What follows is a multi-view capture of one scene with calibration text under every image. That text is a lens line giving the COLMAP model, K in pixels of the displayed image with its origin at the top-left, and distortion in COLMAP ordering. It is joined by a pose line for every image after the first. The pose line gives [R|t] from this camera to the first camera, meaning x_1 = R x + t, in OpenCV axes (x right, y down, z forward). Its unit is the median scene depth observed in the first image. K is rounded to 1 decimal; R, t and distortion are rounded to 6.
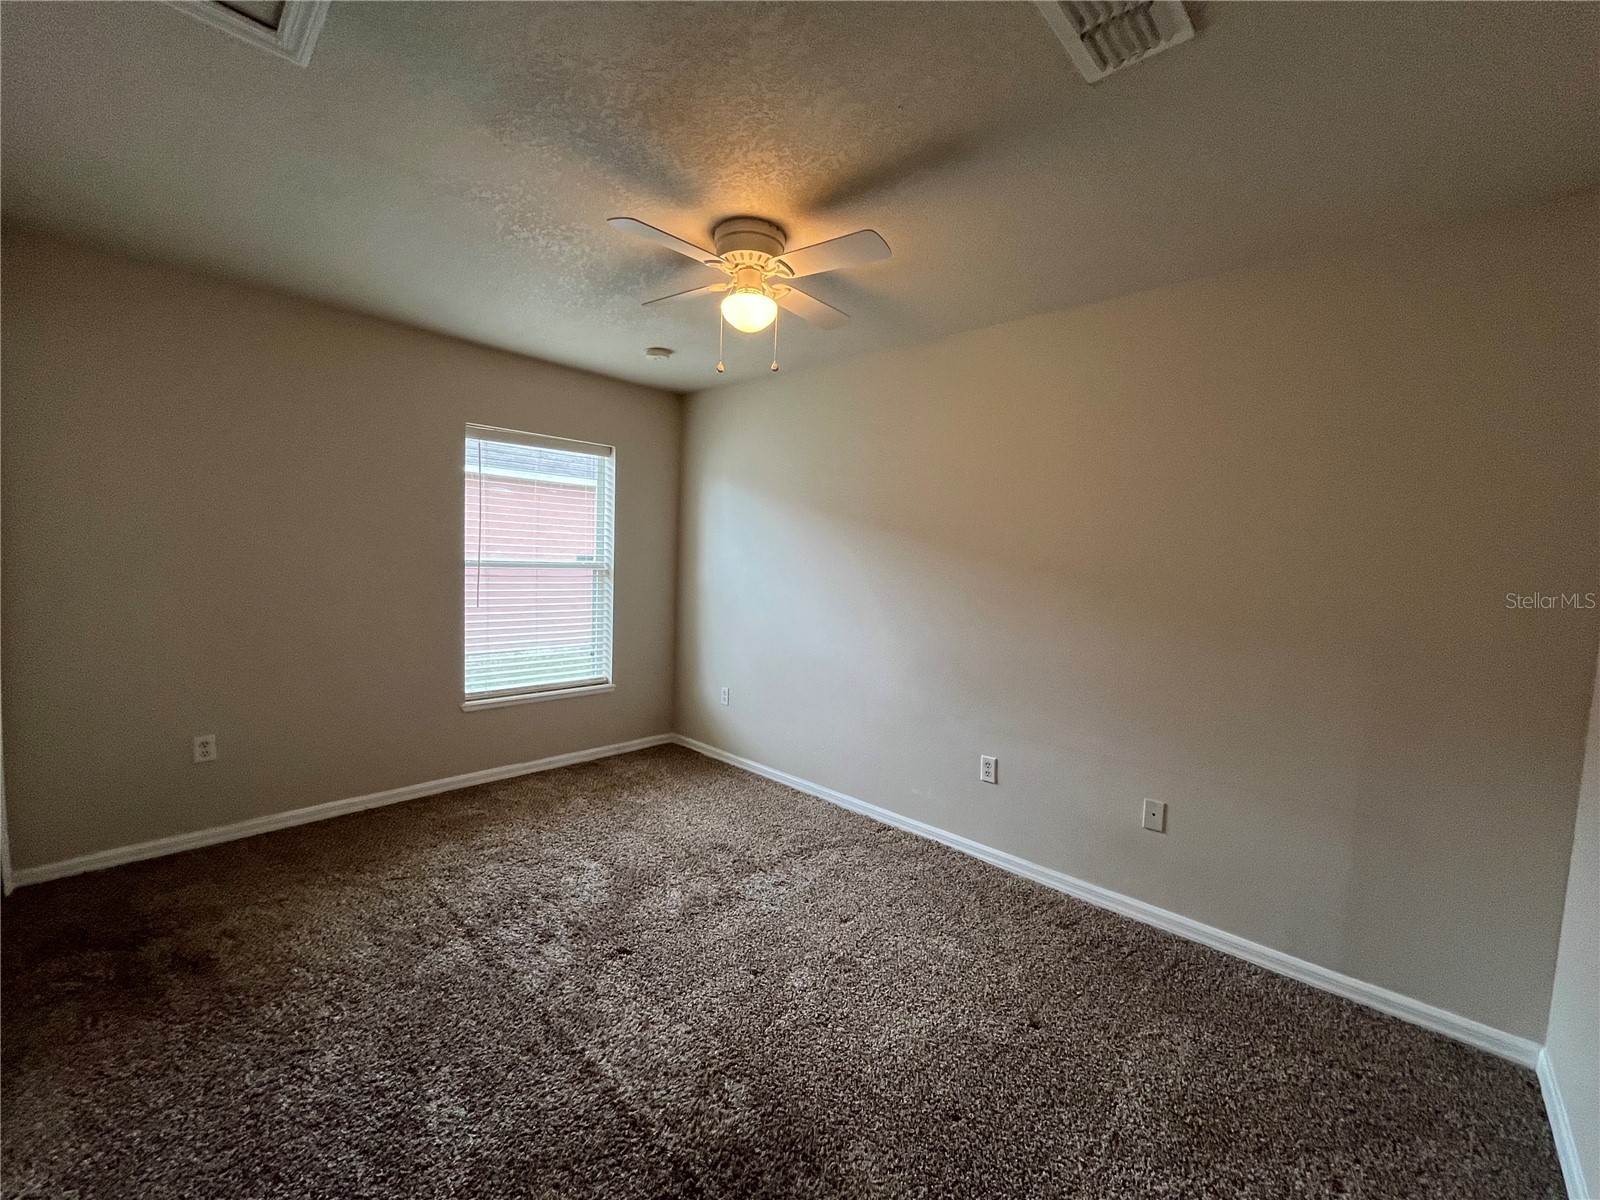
lens RADIAL K [[652.2, 0, 796.9], [0, 652.2, 599.0], [0, 0, 1]] dist [-0.003274, -0.000004]
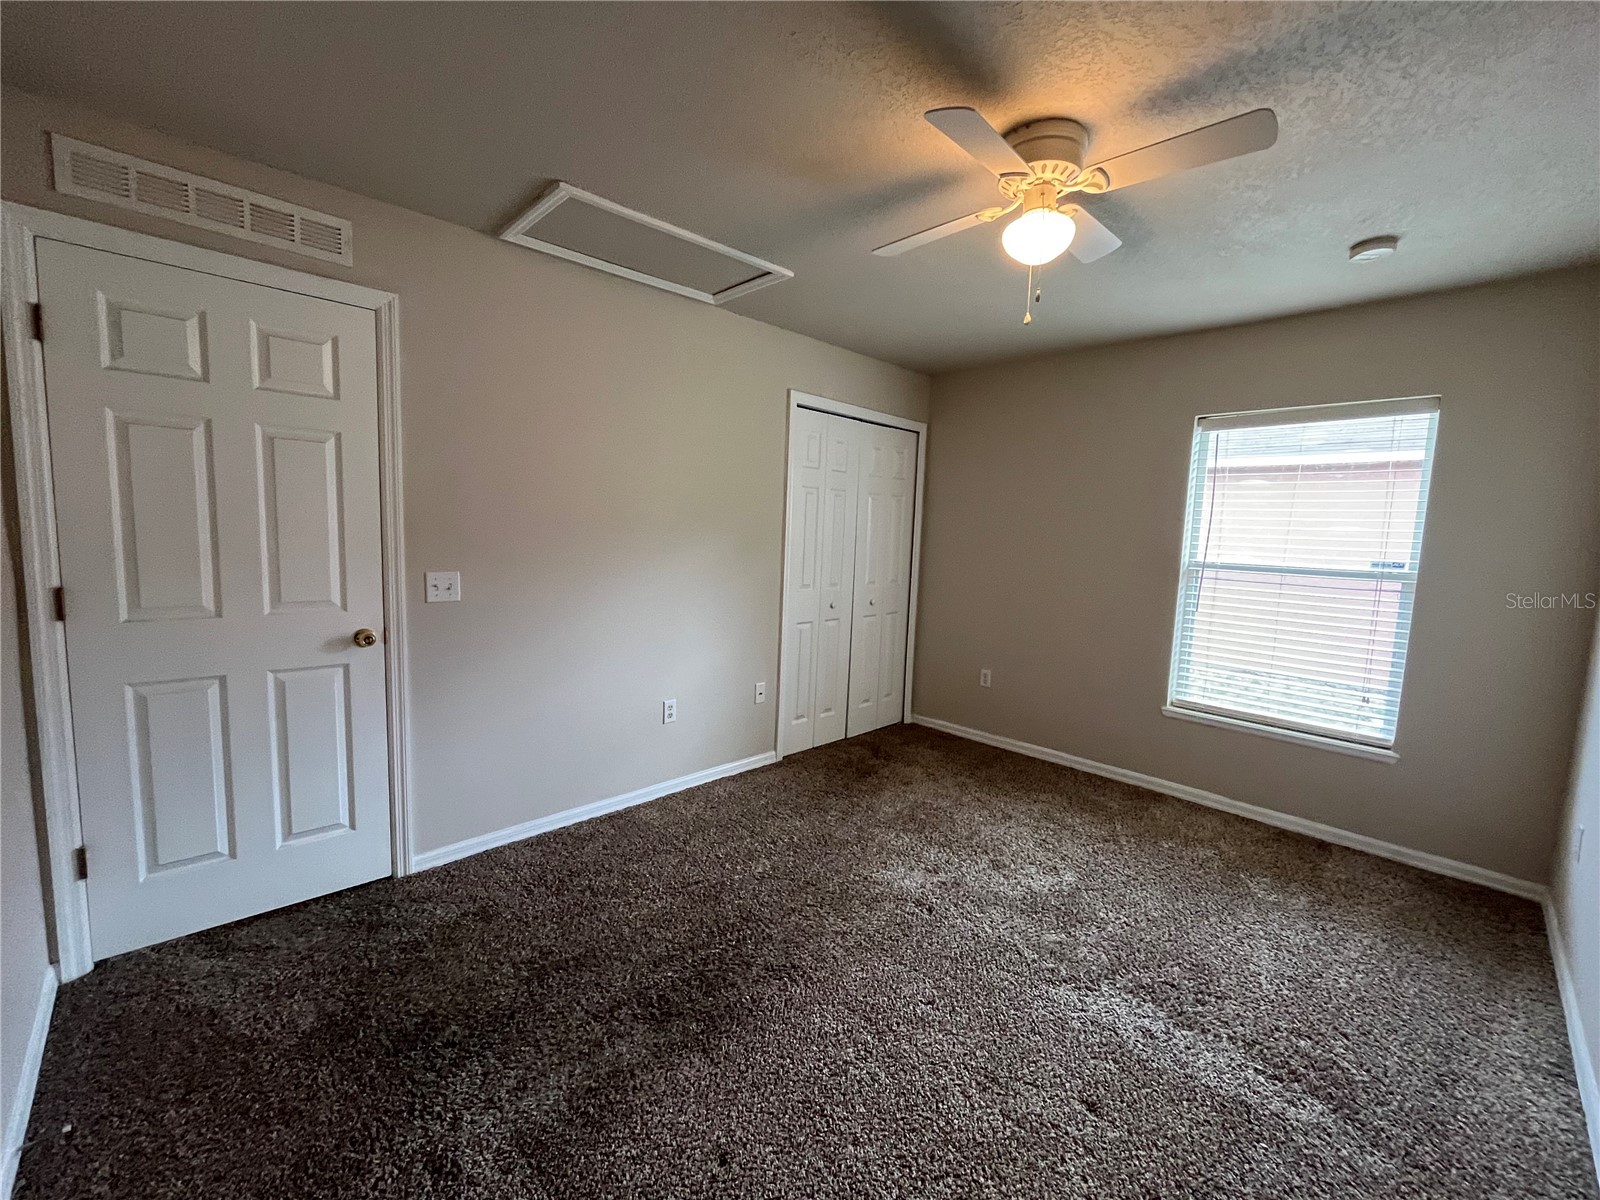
lens RADIAL K [[652.2, 0, 796.9], [0, 652.2, 599.0], [0, 0, 1]] dist [-0.003274, -0.000004]
pose [[-0.042349, 0.067670, -0.996809, 0.468694], [-0.105386, 0.991835, 0.071810, -0.011324], [0.993529, 0.108091, -0.034872, 0.465039]]
